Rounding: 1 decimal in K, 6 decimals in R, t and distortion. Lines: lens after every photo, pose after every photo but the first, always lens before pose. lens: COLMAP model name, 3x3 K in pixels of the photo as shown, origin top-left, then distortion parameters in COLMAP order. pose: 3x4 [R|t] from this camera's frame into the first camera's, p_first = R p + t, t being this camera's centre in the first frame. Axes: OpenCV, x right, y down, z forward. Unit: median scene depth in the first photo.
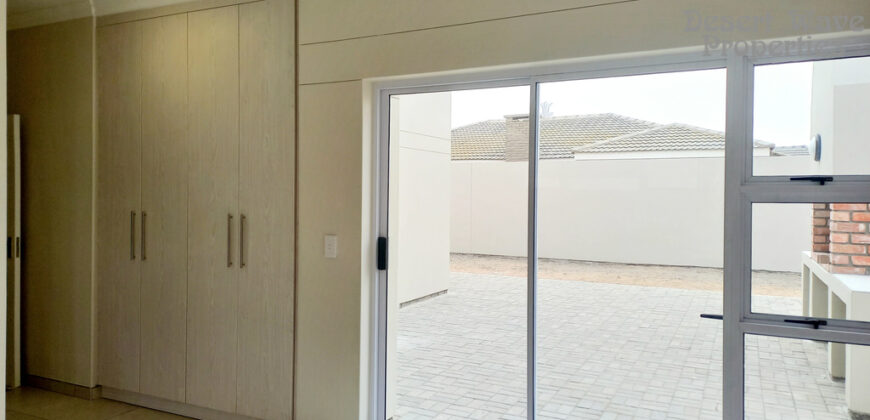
lens RADIAL K [[621.0, 0, 421.8], [0, 621.0, 227.2], [0, 0, 1]] dist [0.080740, -0.001264]
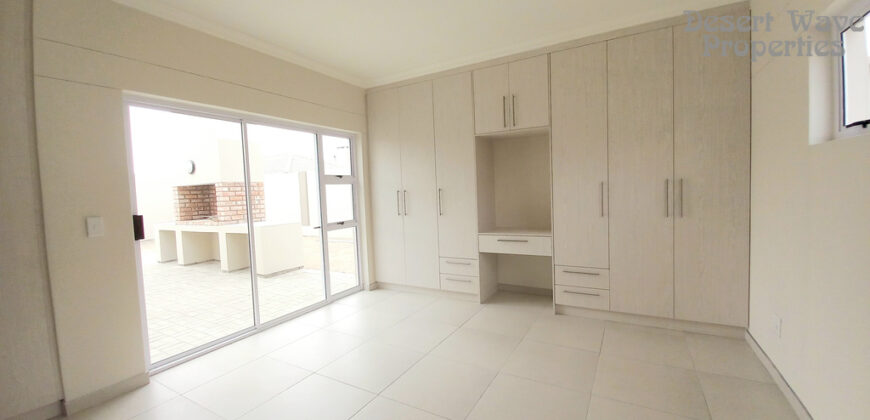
lens RADIAL K [[349.7, 0, 435.0], [0, 349.7, 210.0], [0, 0, 1]] dist [0.000260, -0.000092]
pose [[0.042881, -0.068515, 0.996728, -0.189035], [0.091959, 0.993681, 0.064349, 0.003826], [-0.994839, 0.088899, 0.048910, 0.087500]]
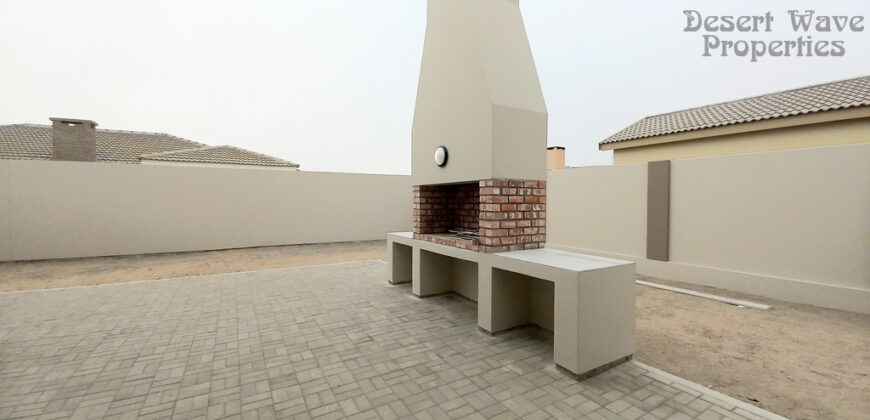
lens RADIAL K [[340.0, 0, 435.0], [0, 340.0, 210.0], [0, 0, 1]] dist [-0.025495, -0.000230]
pose [[0.526894, -0.033625, 0.849265, 0.007751], [0.046656, 0.998855, 0.010602, -0.009251], [-0.848649, 0.034037, 0.527860, 0.278386]]
